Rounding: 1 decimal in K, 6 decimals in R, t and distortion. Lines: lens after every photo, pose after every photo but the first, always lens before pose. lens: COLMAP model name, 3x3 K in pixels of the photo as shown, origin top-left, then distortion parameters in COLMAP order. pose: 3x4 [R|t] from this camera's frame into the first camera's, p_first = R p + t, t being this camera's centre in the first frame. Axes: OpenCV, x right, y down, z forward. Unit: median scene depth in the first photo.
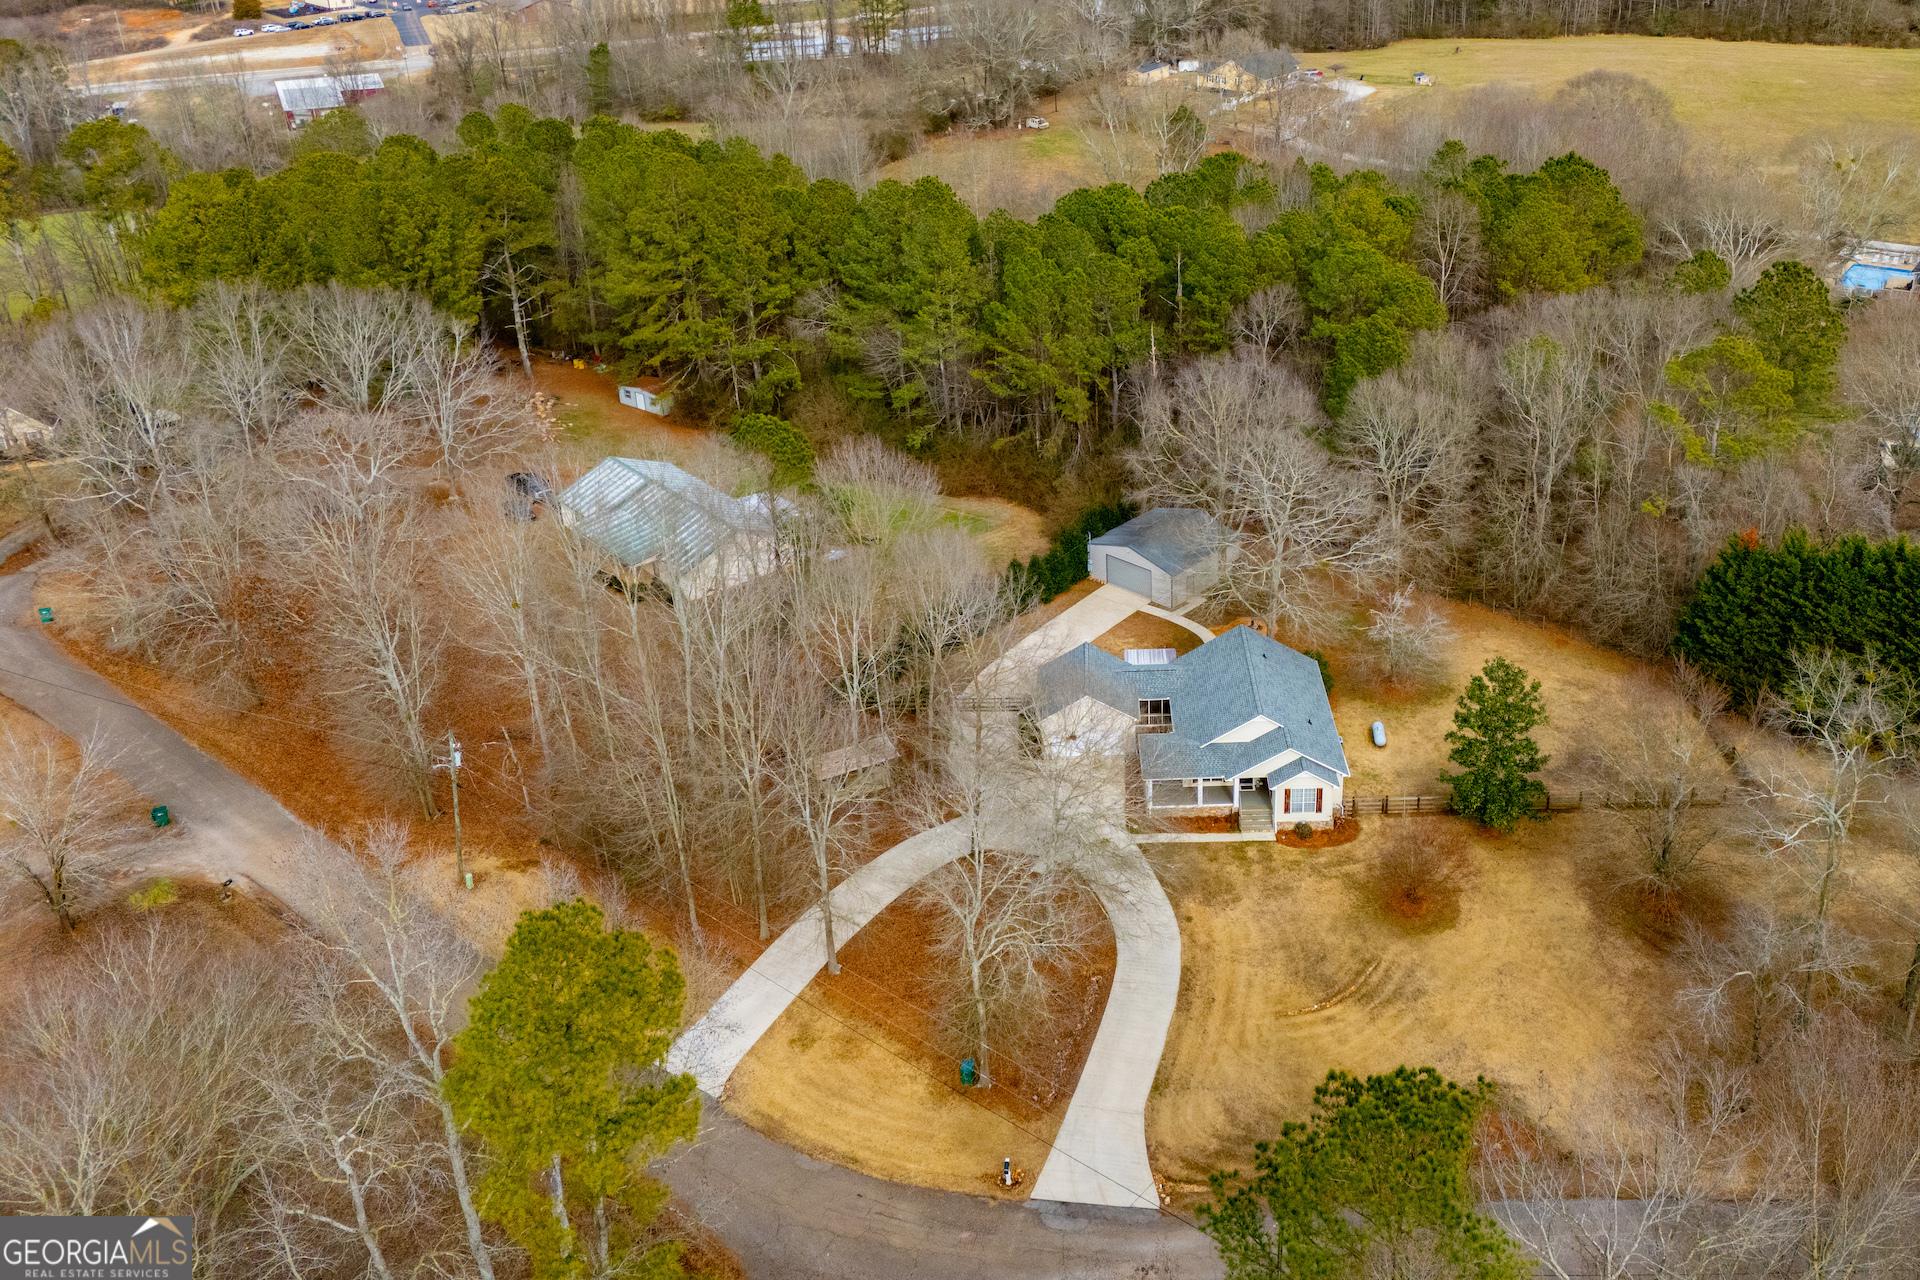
lens RADIAL K [[1600.5, 0, 1105.0], [0, 1600.5, 464.1], [0, 0, 1]] dist [0.039581, -0.019821]
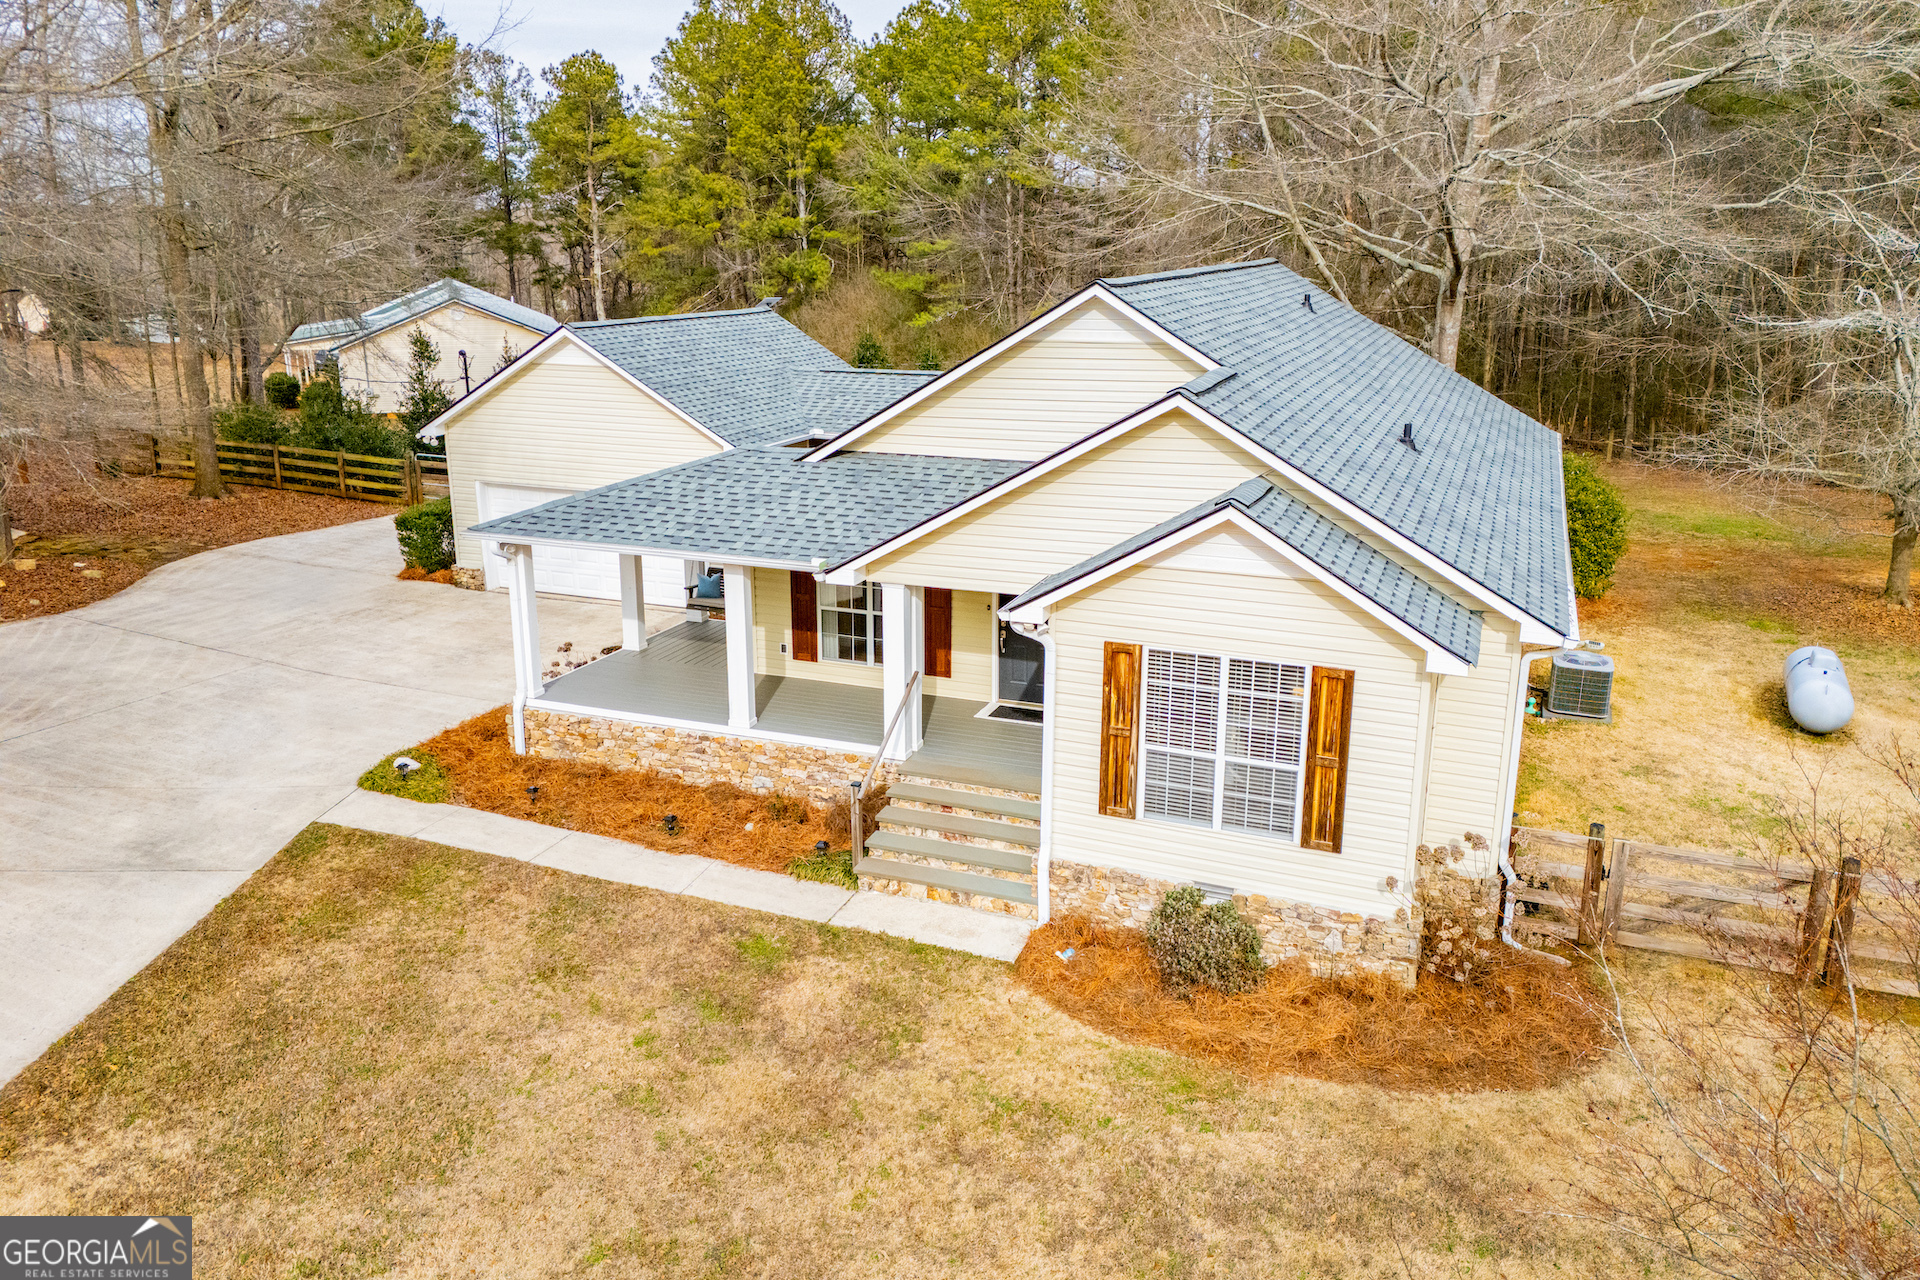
lens RADIAL K [[1397.3, 0, 964.2], [0, 1397.3, 589.8], [0, 0, 1]] dist [0.070155, -0.059457]
pose [[0.917218, 0.108316, -0.383377, 0.147135], [-0.166858, 0.978304, -0.122802, 0.209749], [0.361758, 0.176606, 0.915391, 0.839044]]
